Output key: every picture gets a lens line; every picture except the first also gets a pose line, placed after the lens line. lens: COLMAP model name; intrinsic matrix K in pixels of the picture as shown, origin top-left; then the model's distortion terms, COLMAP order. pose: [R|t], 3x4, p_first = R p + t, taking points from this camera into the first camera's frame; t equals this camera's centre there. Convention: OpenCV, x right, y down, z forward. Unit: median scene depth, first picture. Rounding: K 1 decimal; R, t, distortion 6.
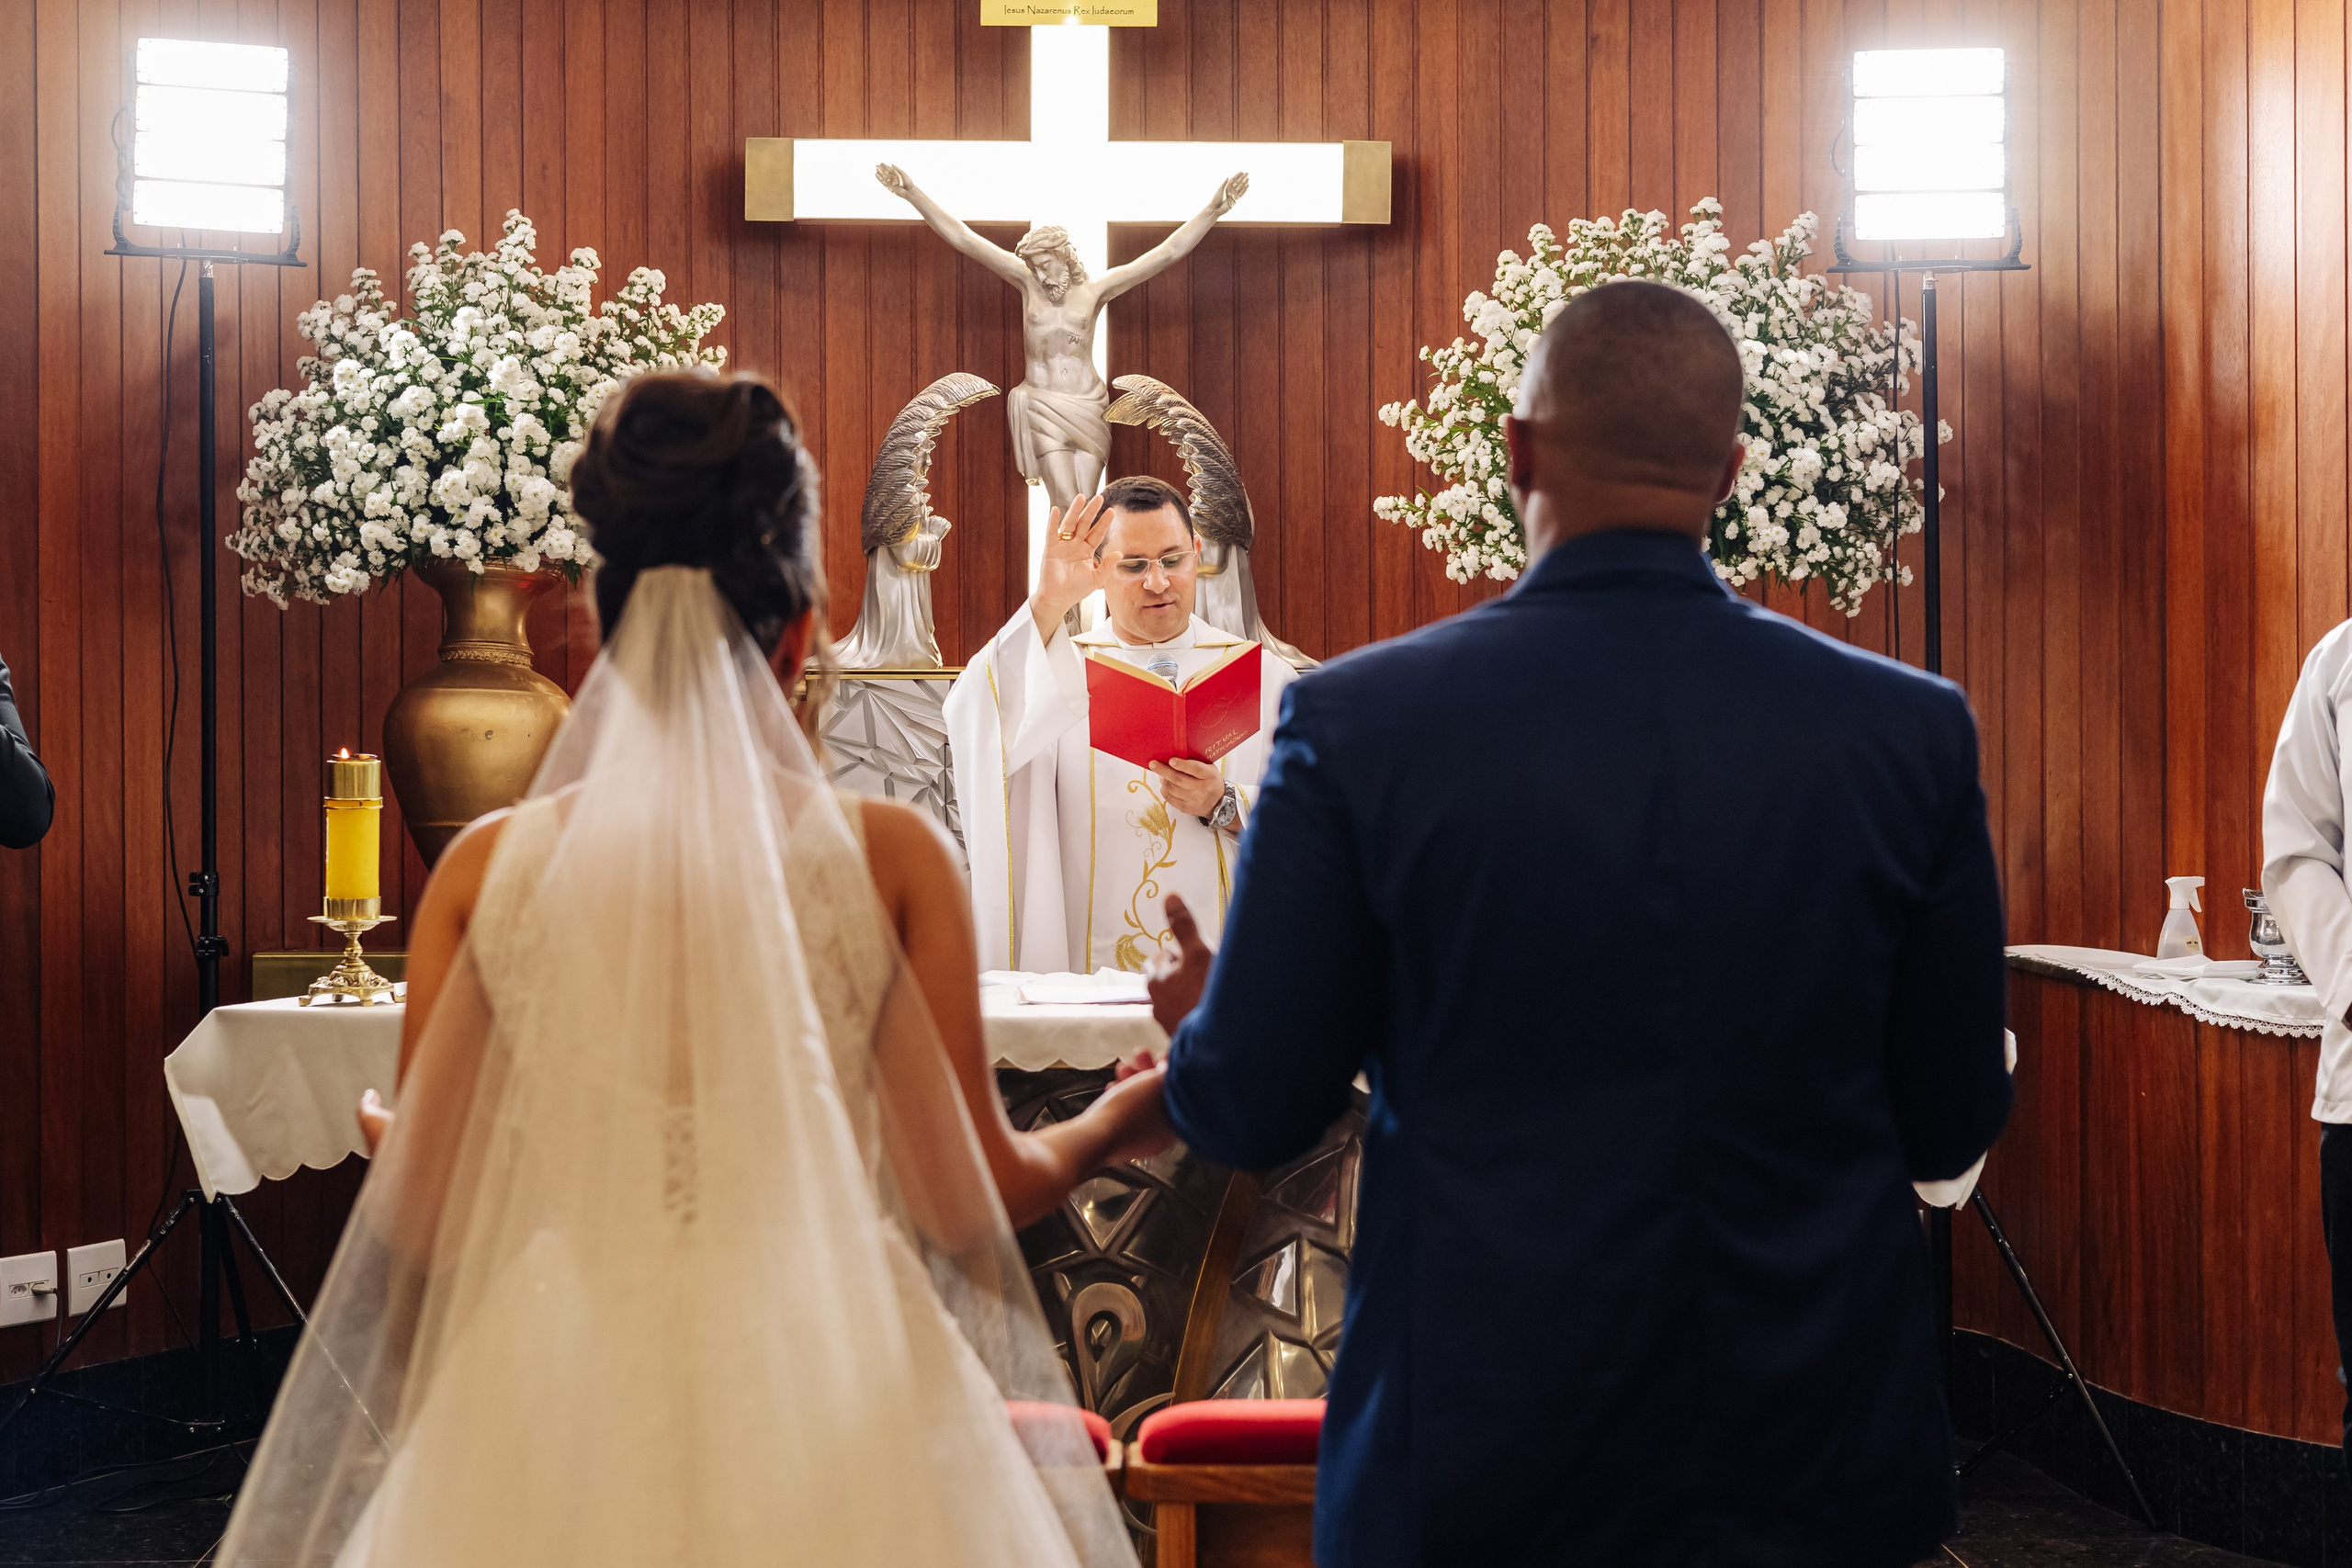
lens RADIAL K [[3551.2, 0, 1117.7], [0, 3551.2, 734.0], [0, 0, 1]] dist [0.012942, 0.000000]
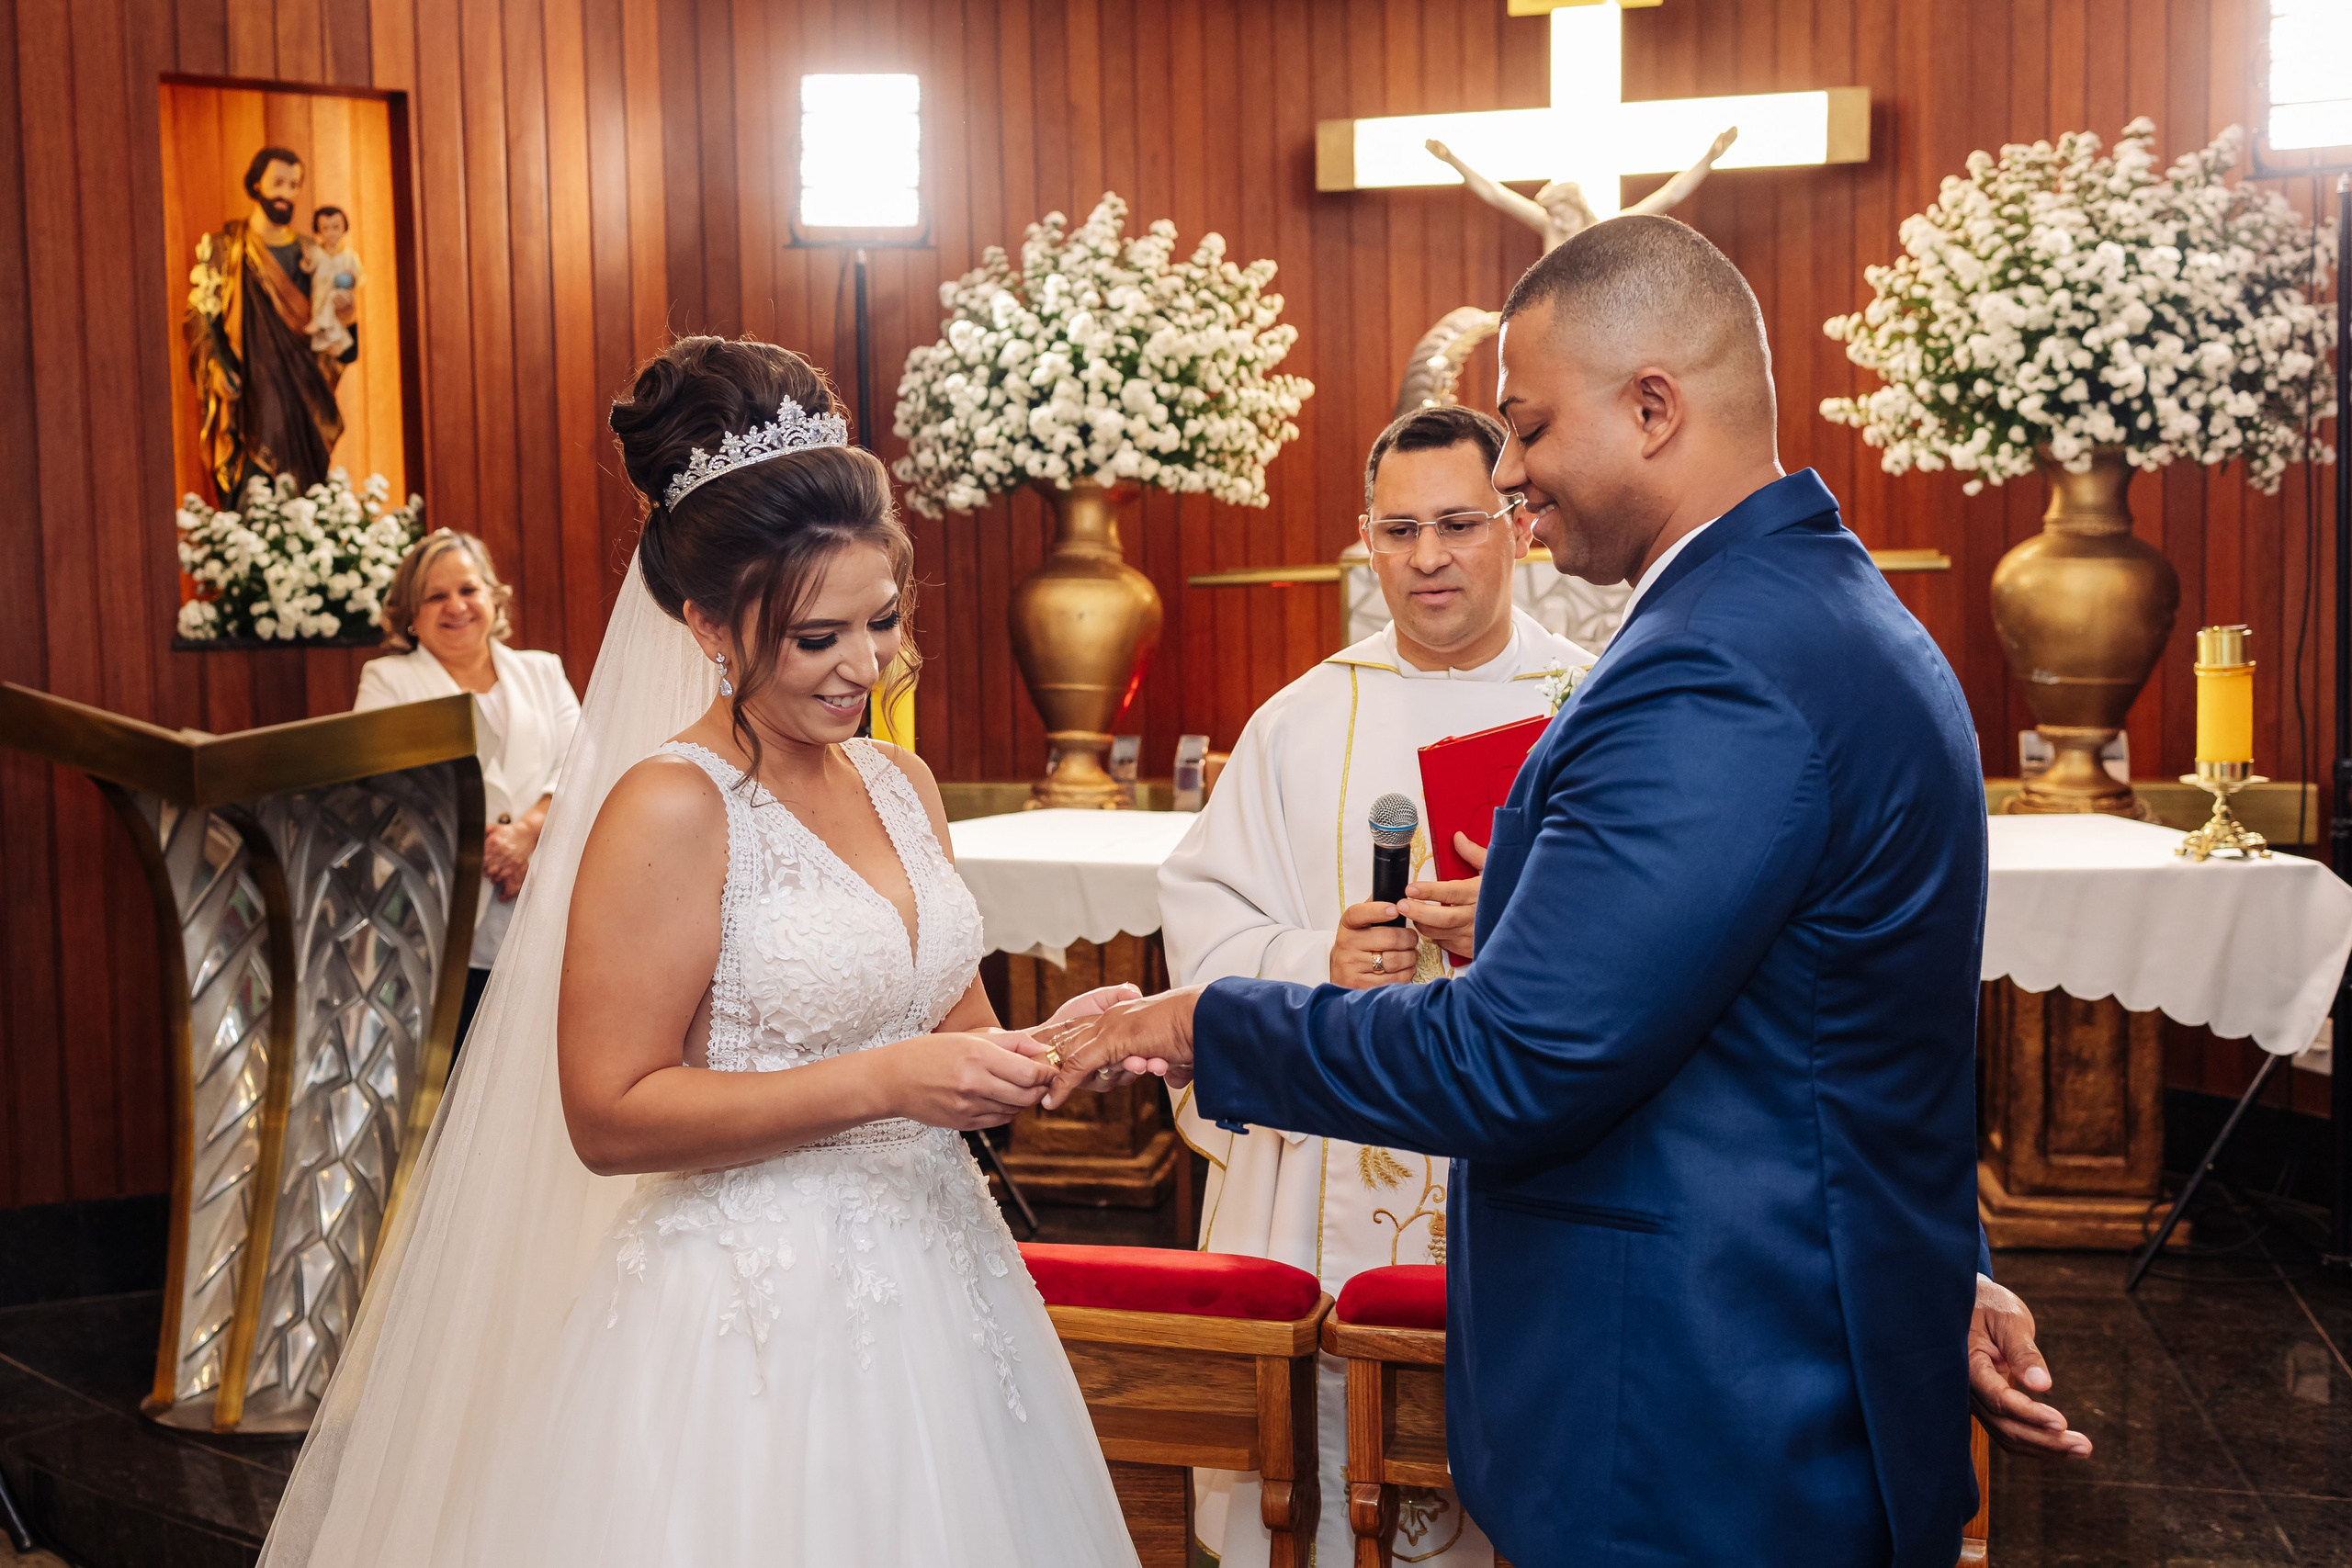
lens RADIAL K [[2568.7, 0, 1077.3], [0, 2568.7, 740.5], [0, 0, 1]] dist [-0.007570, 0.000000]
pose [[0.954307, 0.003414, -0.298808, 0.093239], [0.016948, 0.997707, 0.065528, -0.015504], [0.298346, -0.067598, 0.952061, 0.128037]]
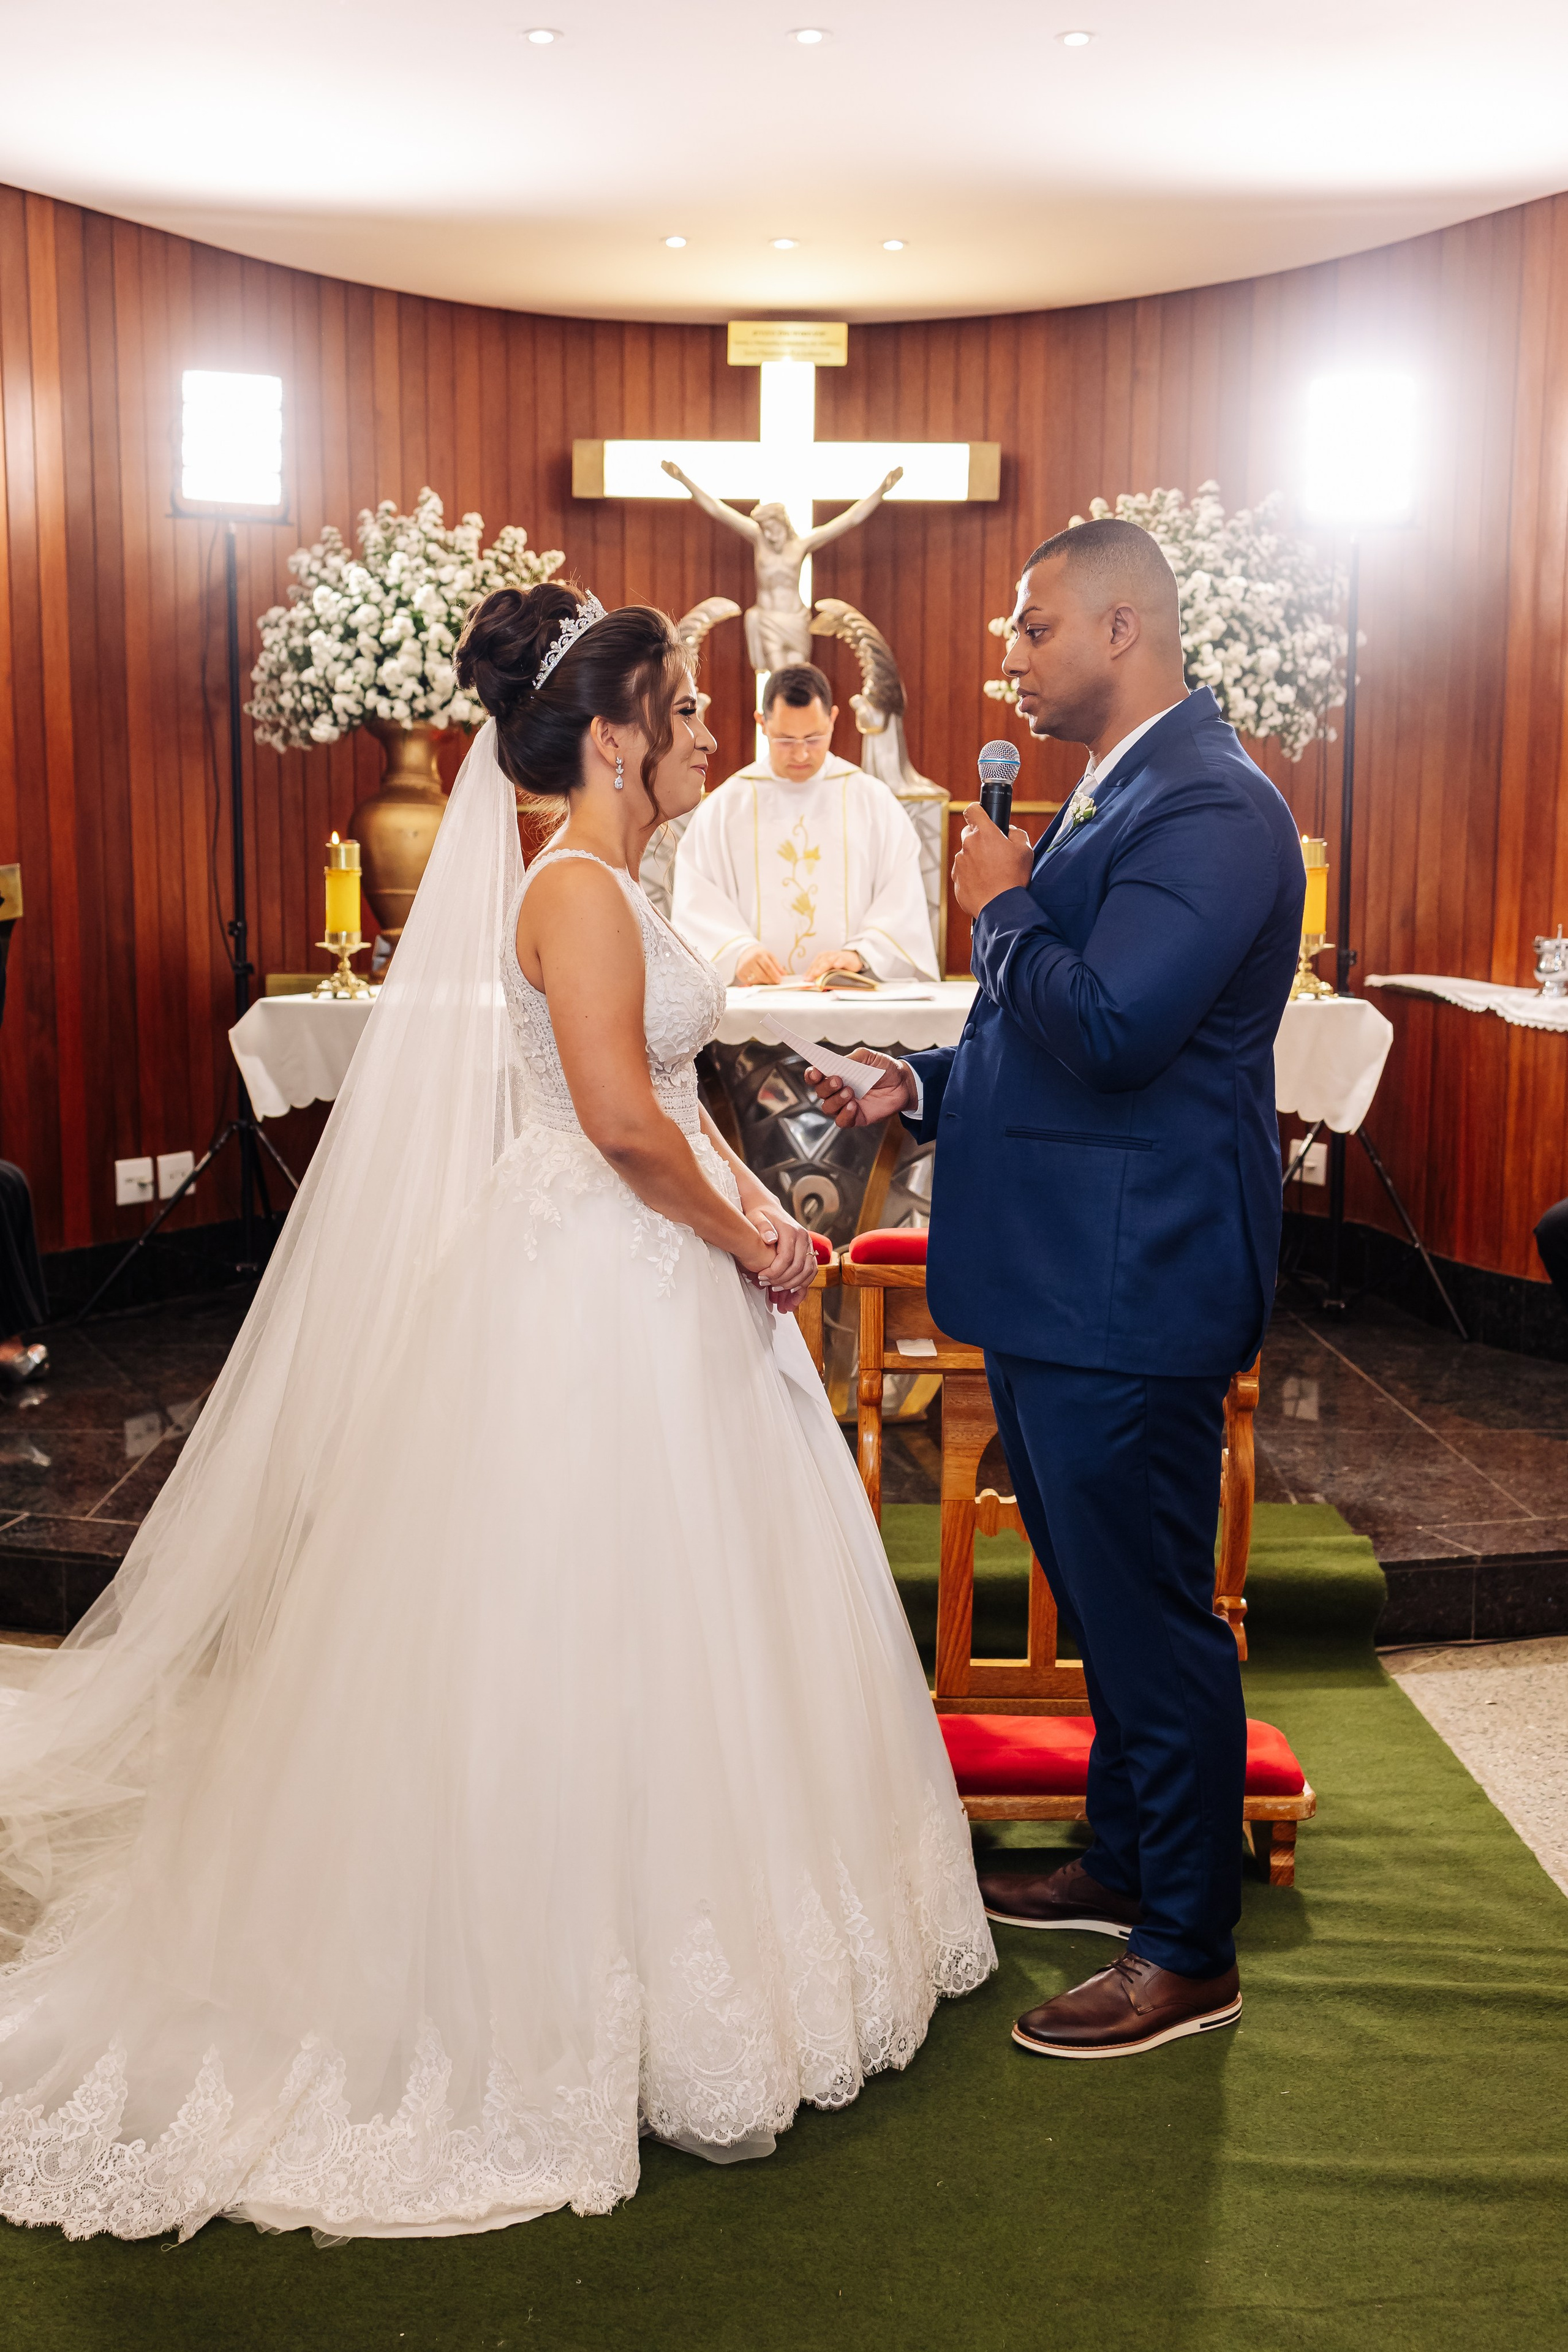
lens RADIAL K [[2369.3, 0, 725.3], [0, 2369.3, 1172.0], [0, 0, 1]] dist [0.017295, 0.000000]
pose [[0.999663, 0.008527, -0.024511, -0.013917], [-0.005274, 0.991517, 0.129868, 0.011318], [0.025411, -0.129695, 0.991228, -0.049454]]
